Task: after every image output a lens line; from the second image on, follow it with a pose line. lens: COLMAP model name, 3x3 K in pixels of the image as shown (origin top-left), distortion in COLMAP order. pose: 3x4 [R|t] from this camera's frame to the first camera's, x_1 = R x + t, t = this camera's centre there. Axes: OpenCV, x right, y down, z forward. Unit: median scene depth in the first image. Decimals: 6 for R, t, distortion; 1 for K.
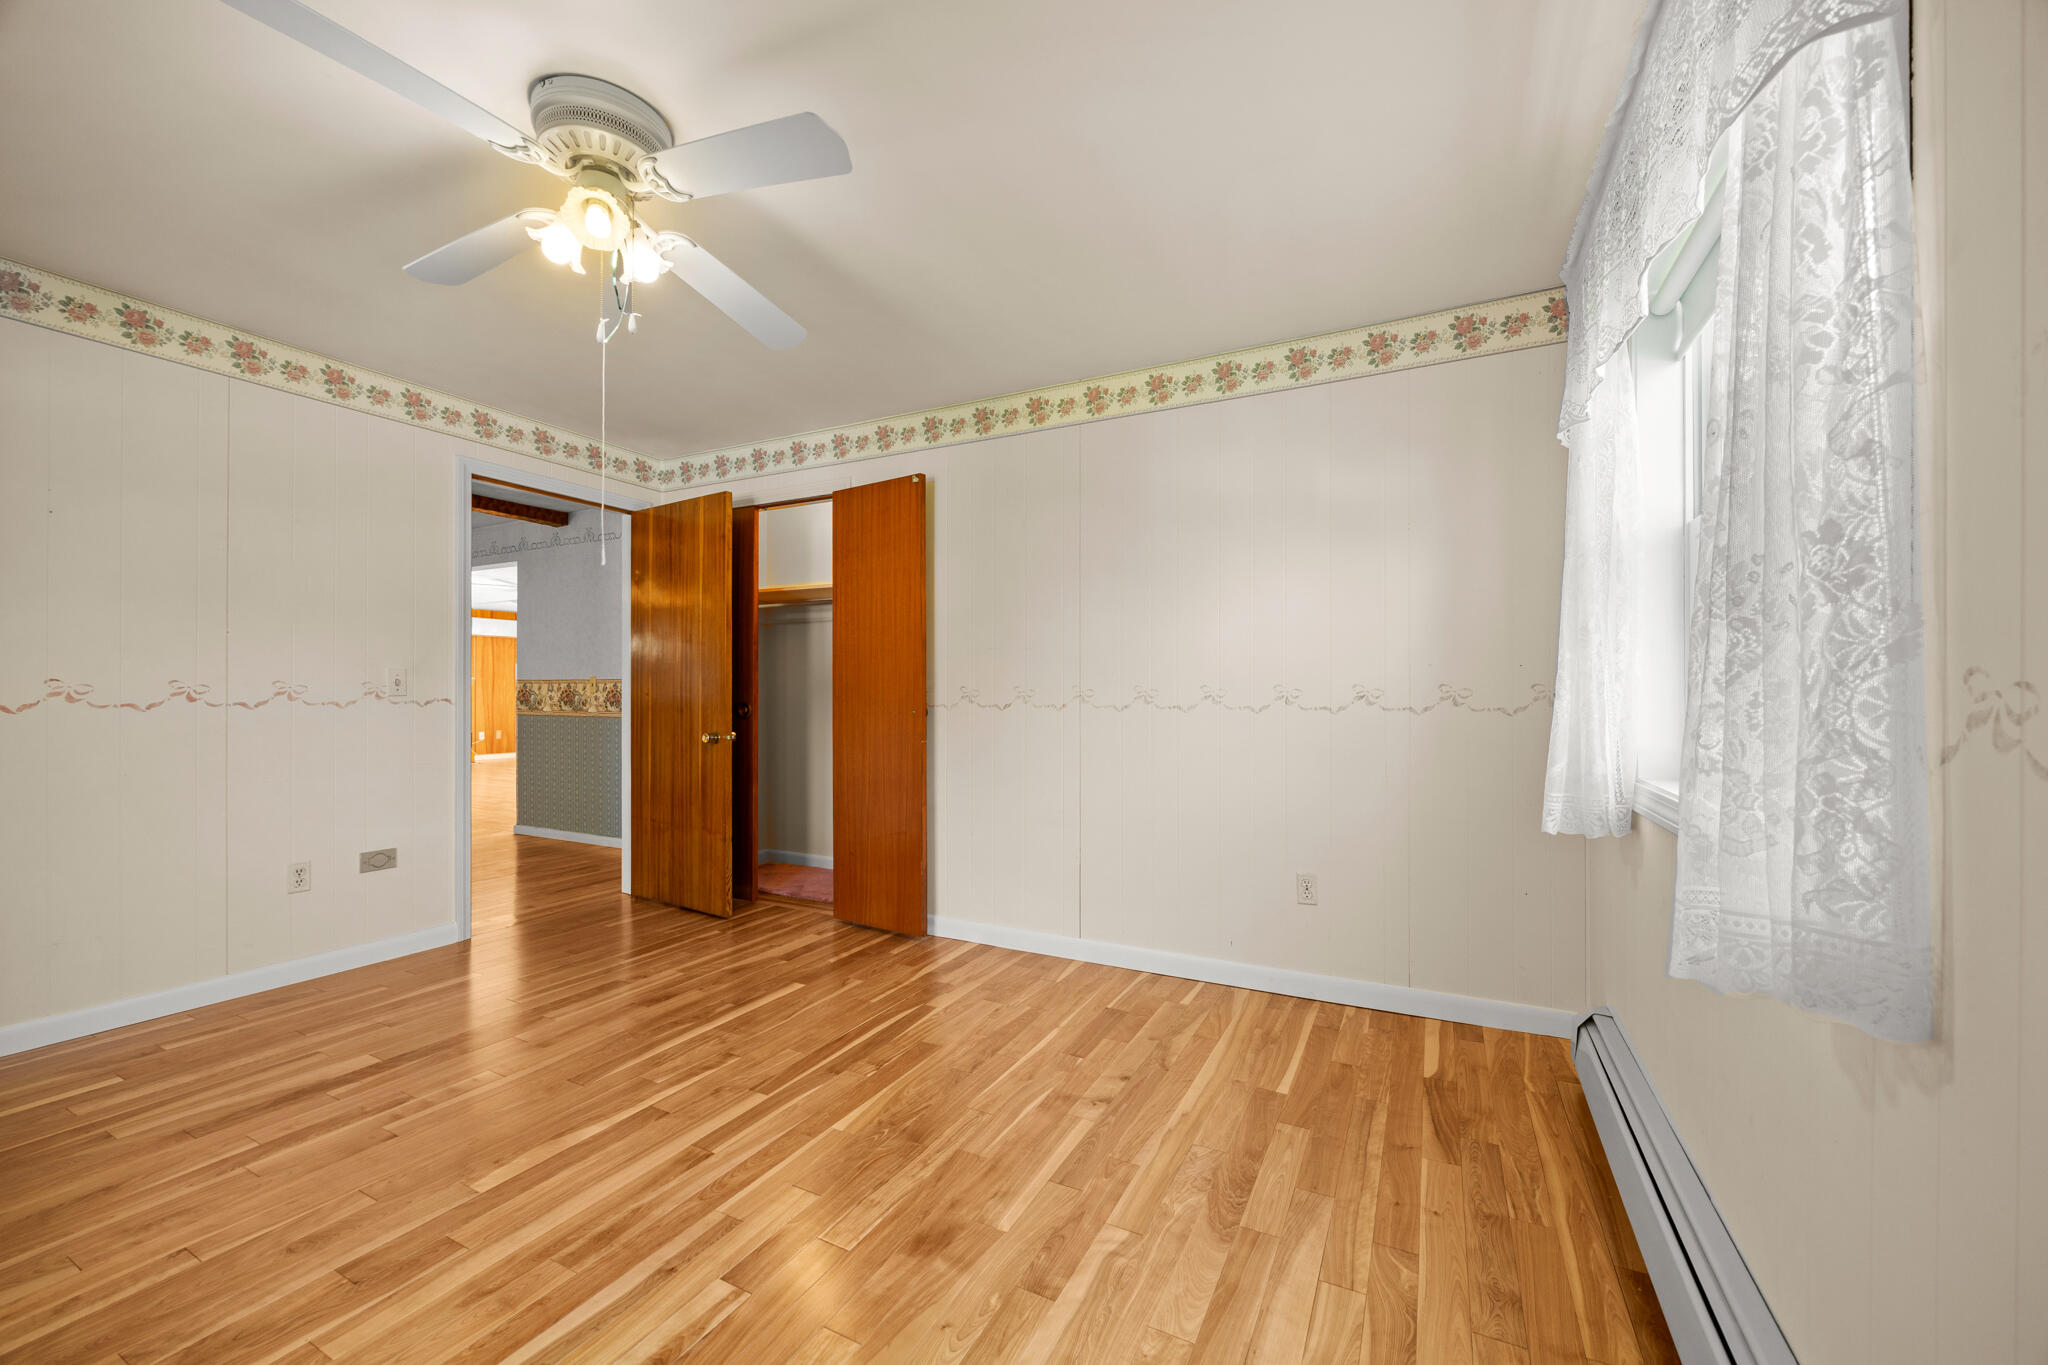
lens RADIAL K [[786.6, 0, 1030.4], [0, 786.6, 688.6], [0, 0, 1]] dist [-0.004084, 0.001478]
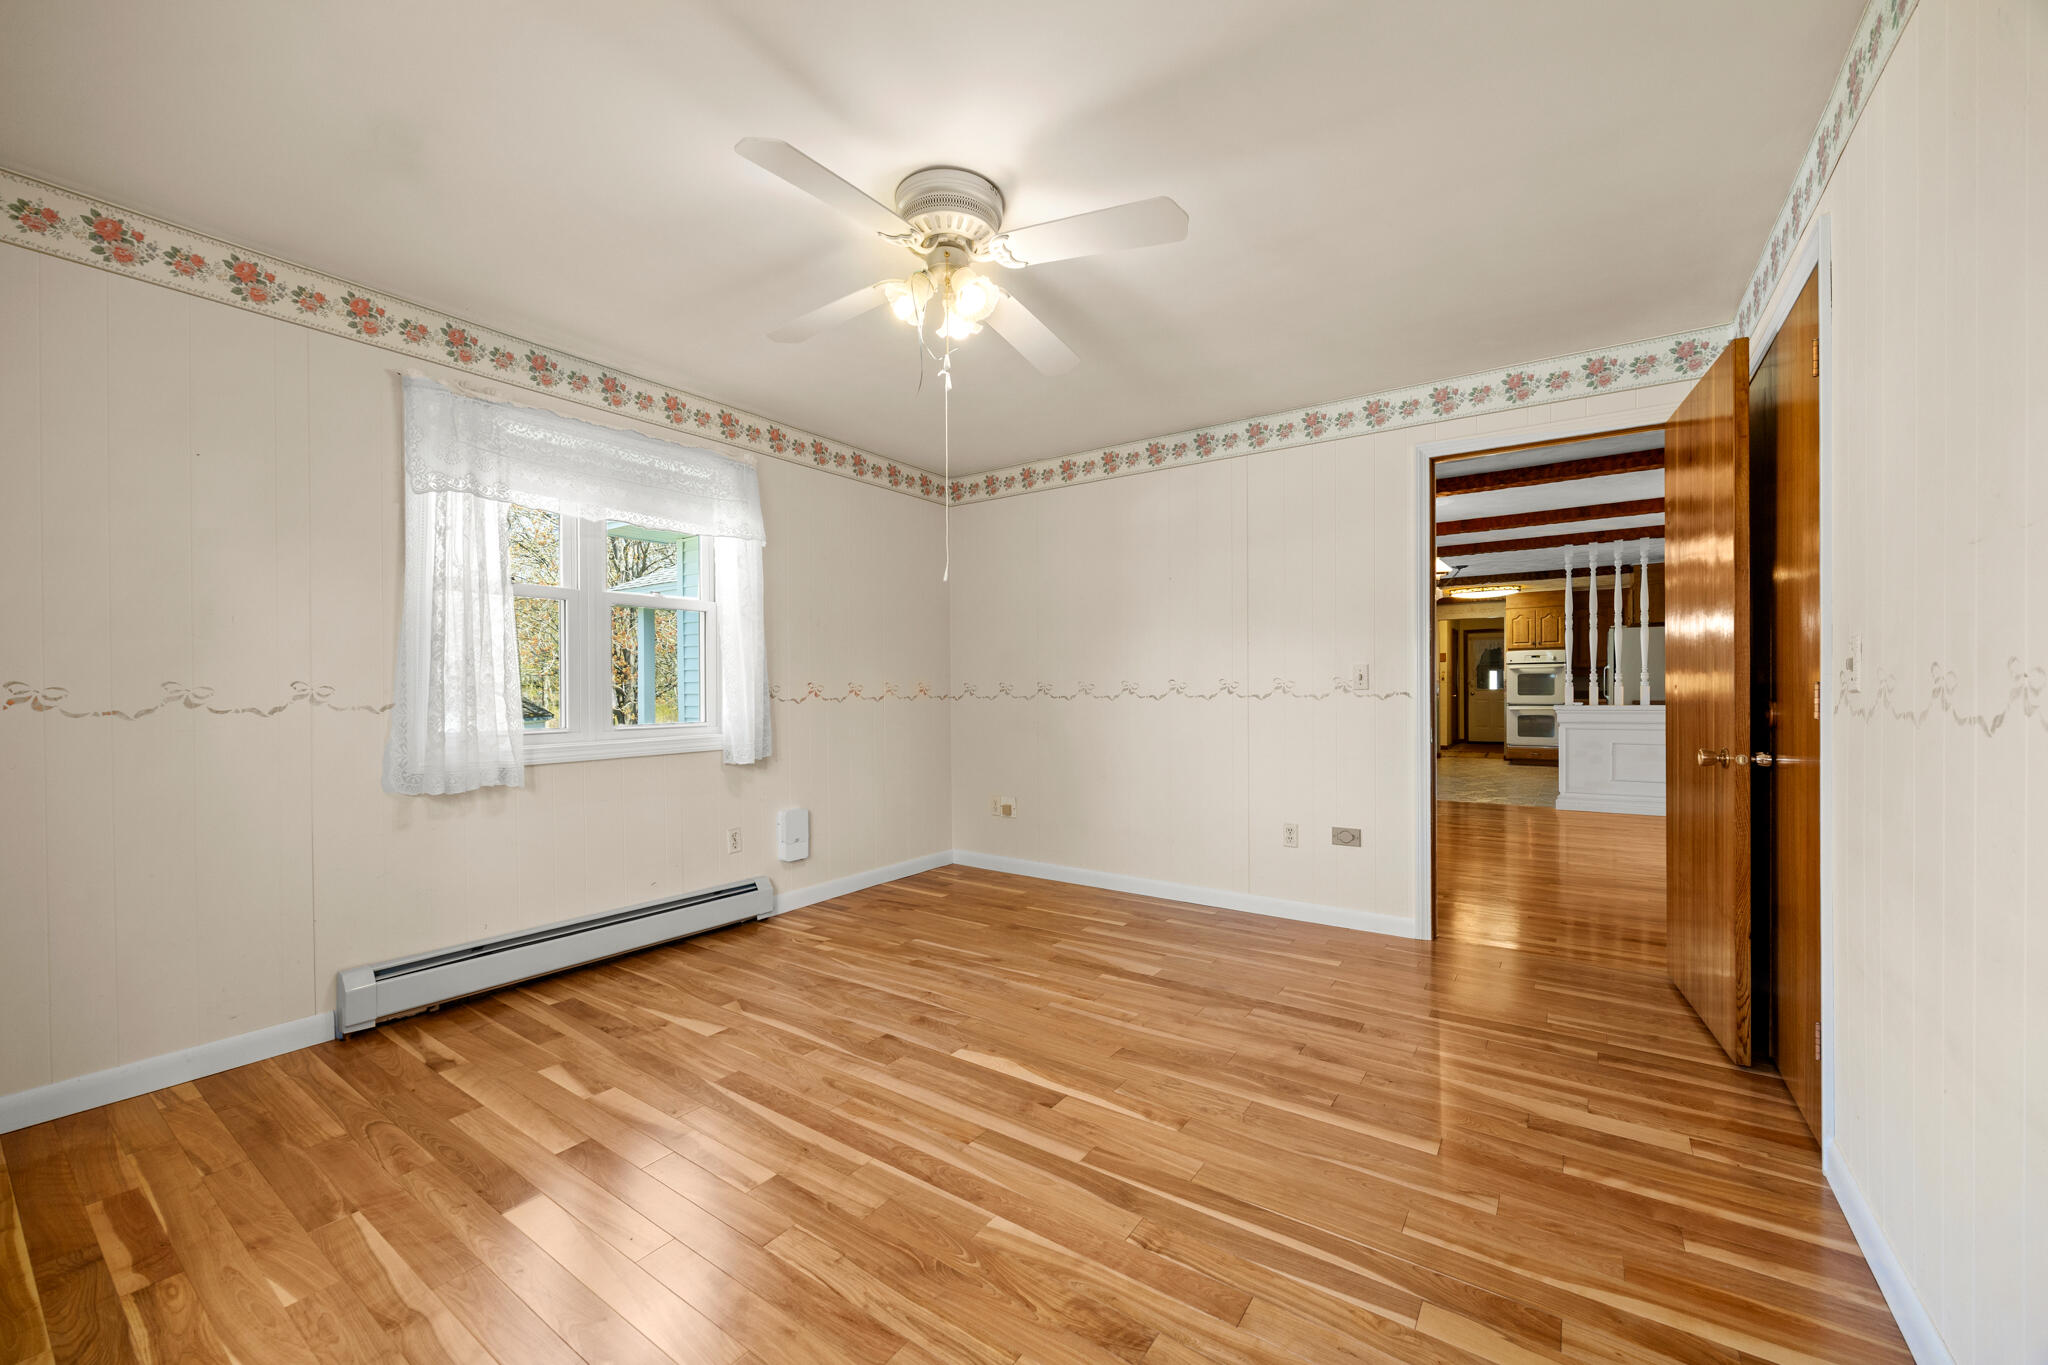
lens RADIAL K [[786.6, 0, 1025.8], [0, 786.6, 695.4], [0, 0, 1]] dist [-0.004084, 0.001478]
pose [[-0.126257, 0.006087, -0.991979, 0.367620], [0.010390, 0.999934, 0.004813, 0.007892], [0.991943, -0.009699, -0.126312, 0.759098]]
